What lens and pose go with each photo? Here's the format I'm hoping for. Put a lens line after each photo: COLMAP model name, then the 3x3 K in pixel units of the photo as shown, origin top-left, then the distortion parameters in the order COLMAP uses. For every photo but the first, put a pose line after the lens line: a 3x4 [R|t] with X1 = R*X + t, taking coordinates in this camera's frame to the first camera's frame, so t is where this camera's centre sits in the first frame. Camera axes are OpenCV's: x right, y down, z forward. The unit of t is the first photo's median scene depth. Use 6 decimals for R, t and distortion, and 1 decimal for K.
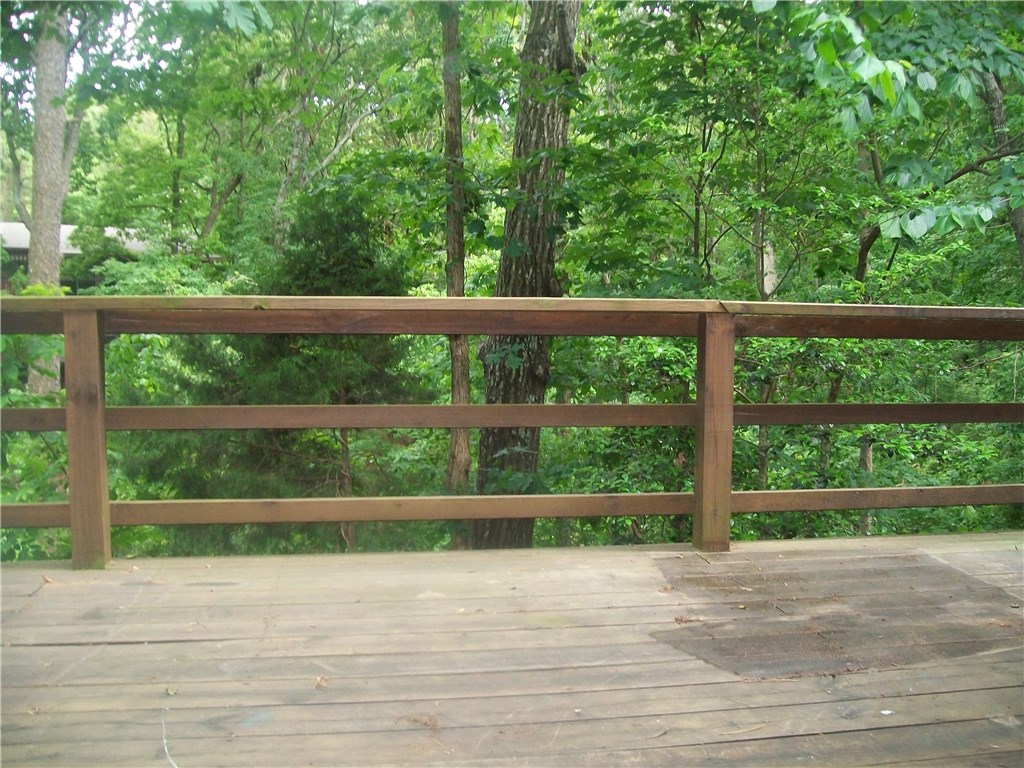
lens RADIAL K [[1052.0, 0, 512.6], [0, 1052.0, 384.1], [0, 0, 1]] dist [-0.028718, 0.000000]
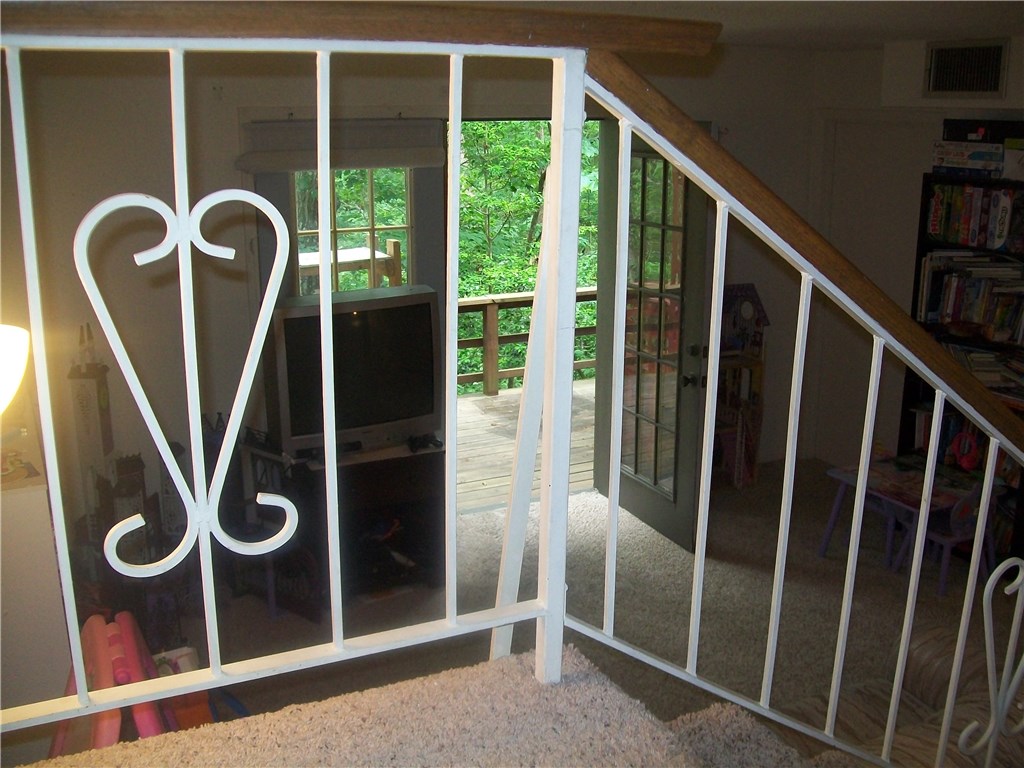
lens RADIAL K [[1052.0, 0, 511.2], [0, 1052.0, 385.6], [0, 0, 1]] dist [-0.028718, 0.000000]
pose [[0.954650, -0.075536, 0.287990, -0.623224], [0.019403, 0.981010, 0.192986, -0.442874], [-0.297098, -0.178646, 0.937986, -1.726252]]
